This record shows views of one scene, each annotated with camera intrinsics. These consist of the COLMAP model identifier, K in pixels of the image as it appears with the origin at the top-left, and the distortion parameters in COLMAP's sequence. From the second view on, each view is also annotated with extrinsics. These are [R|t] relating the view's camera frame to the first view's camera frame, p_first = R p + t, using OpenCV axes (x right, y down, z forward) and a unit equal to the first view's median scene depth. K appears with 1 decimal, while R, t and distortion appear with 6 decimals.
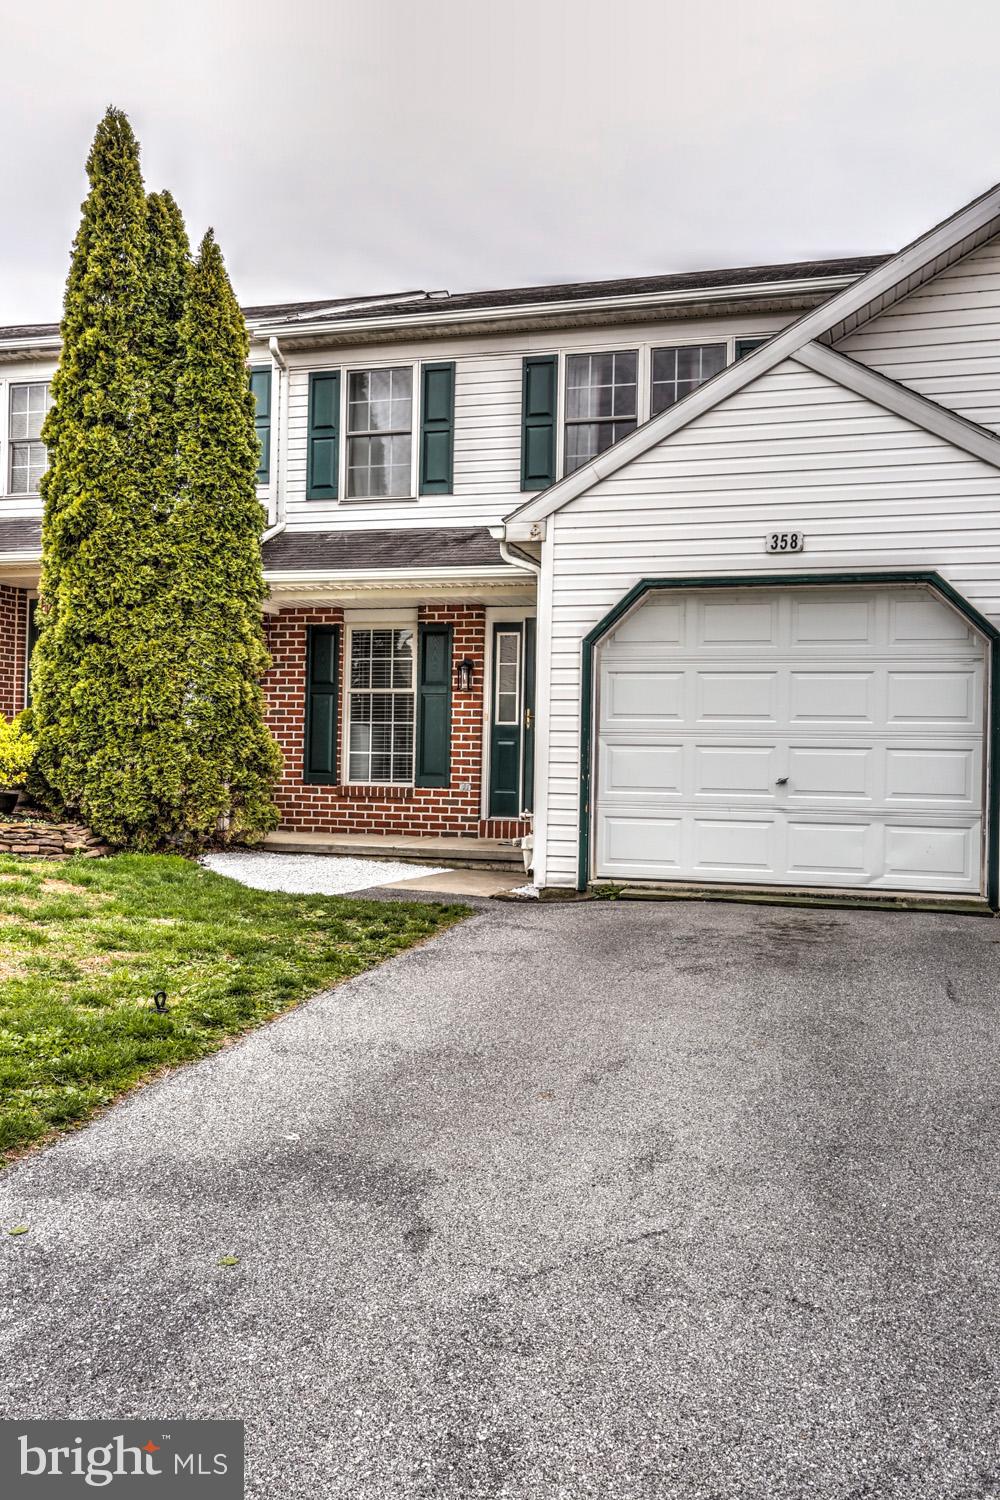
lens RADIAL K [[1245.0, 0, 500.8], [0, 1245.0, 751.8], [0, 0, 1]] dist [0.003027, 0.010506]
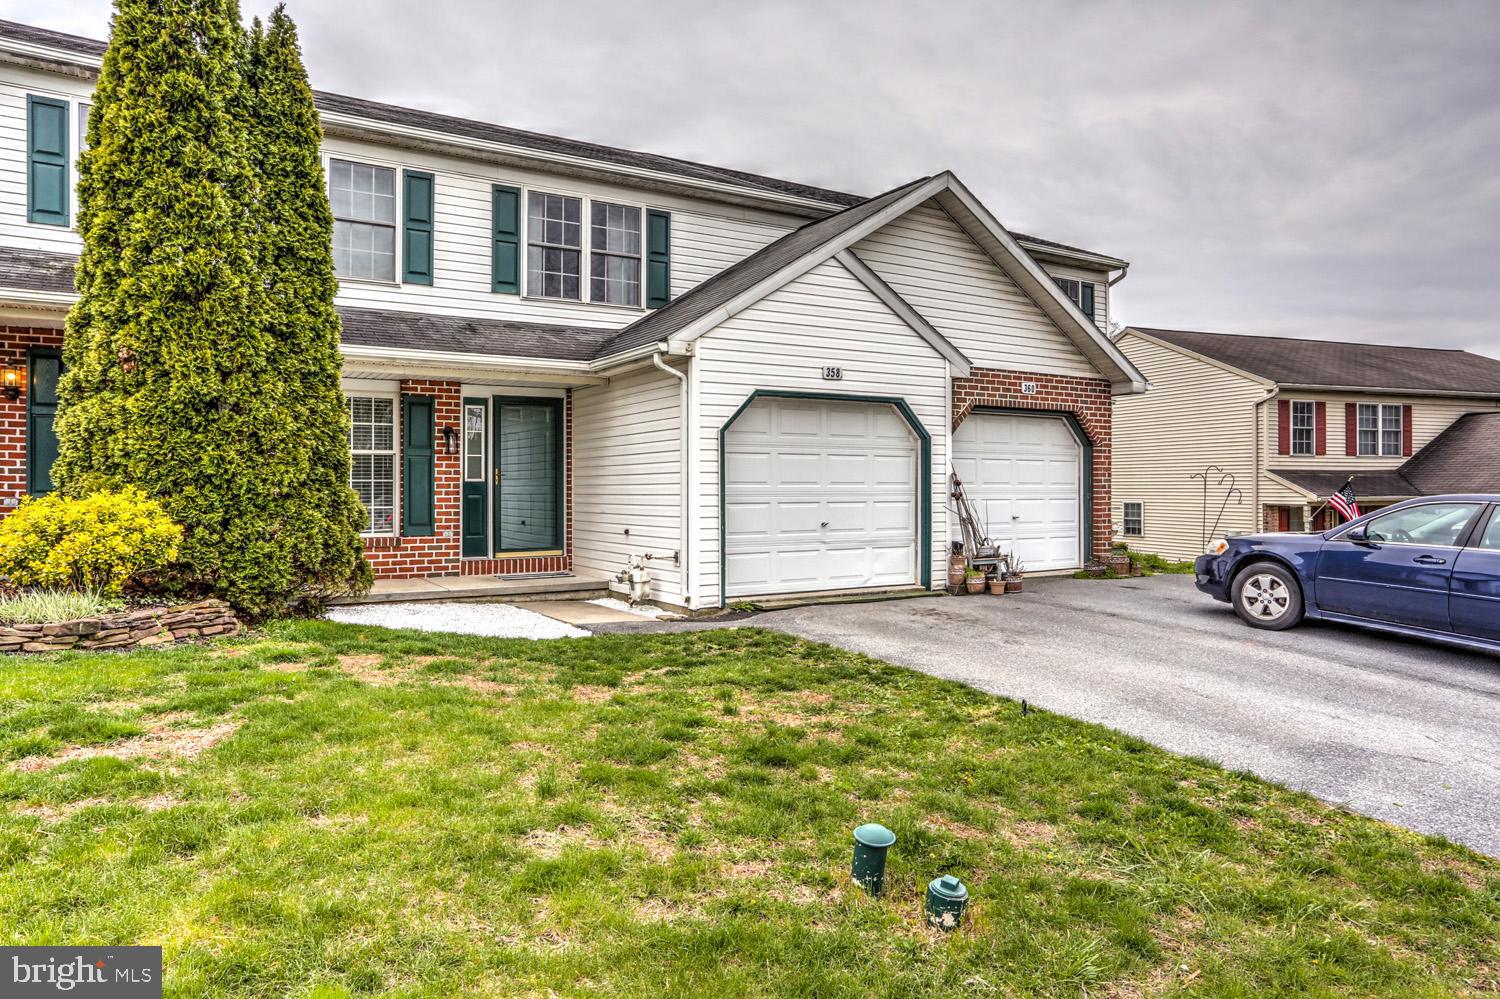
lens RADIAL K [[947.0, 0, 747.2], [0, 947.0, 492.2], [0, 0, 1]] dist [-0.077426, 0.089155]
pose [[0.680107, -0.022820, 0.732757, -0.534412], [0.006515, 0.999664, 0.025085, -0.035453], [-0.733084, -0.012287, 0.680027, 0.194191]]
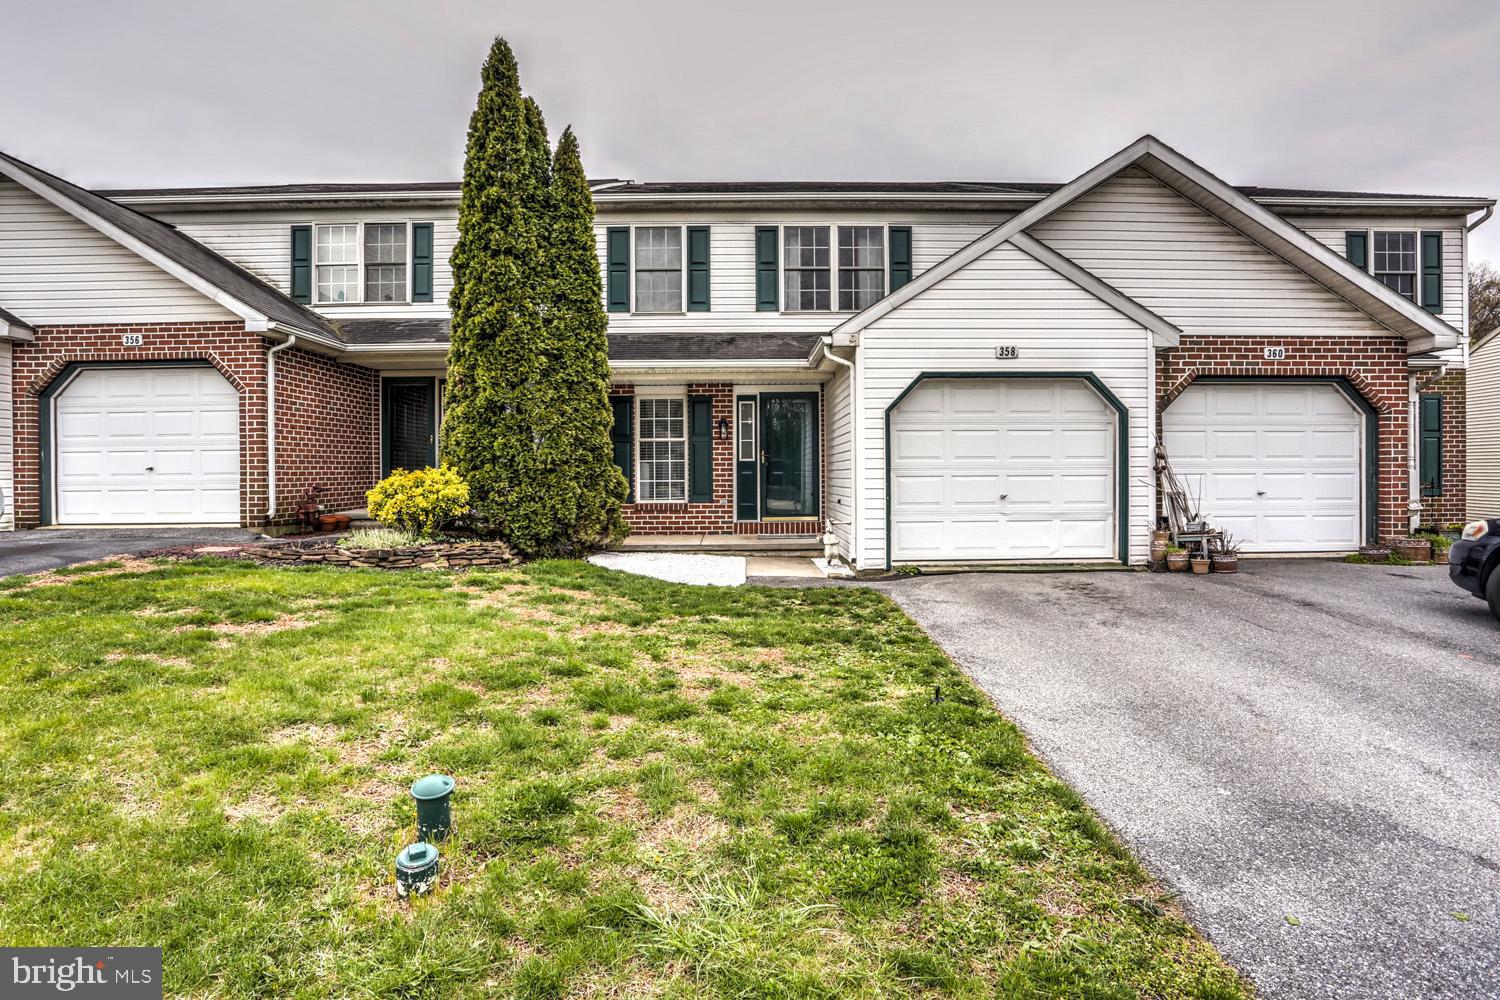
lens RADIAL K [[737.7, 0, 749.6], [0, 737.7, 483.8], [0, 0, 1]] dist [-0.079673, 0.035188]
pose [[0.958997, -0.029029, 0.281925, -0.276641], [0.021739, 0.999344, 0.028954, -0.021462], [-0.282580, -0.021638, 0.959000, 0.123686]]
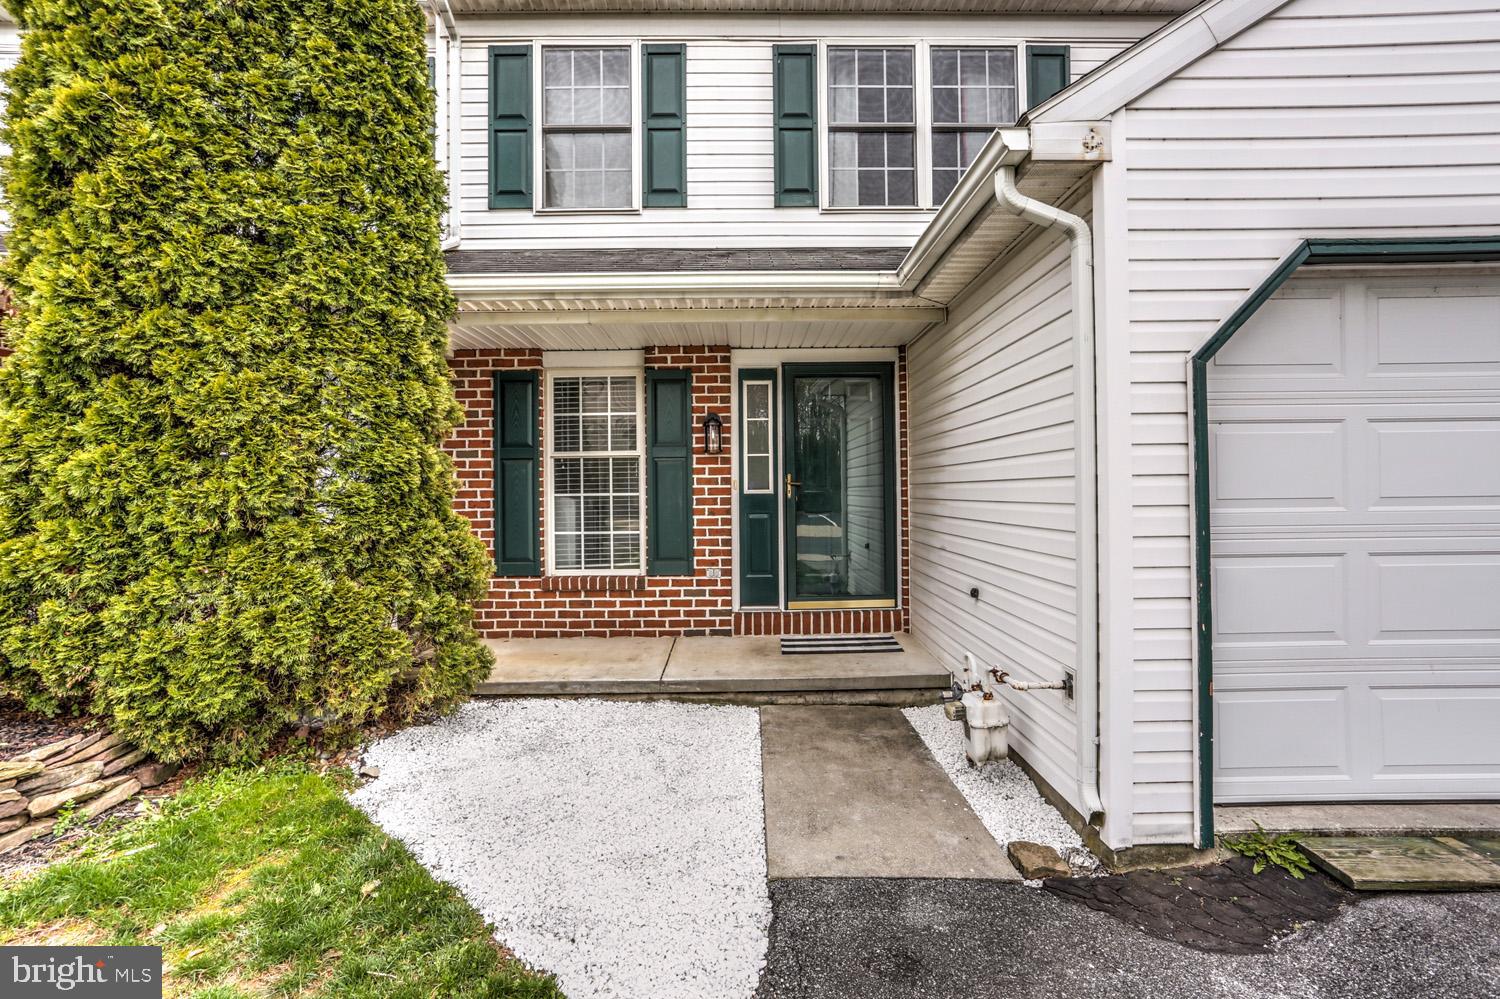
lens RADIAL K [[726.7, 0, 753.5], [0, 726.7, 486.7], [0, 0, 1]] dist [-0.049158, 0.034124]
pose [[0.958498, -0.028258, 0.283695, -0.146507], [0.026301, 0.999597, 0.010705, -0.034382], [-0.283883, -0.002799, 0.958855, 0.592054]]
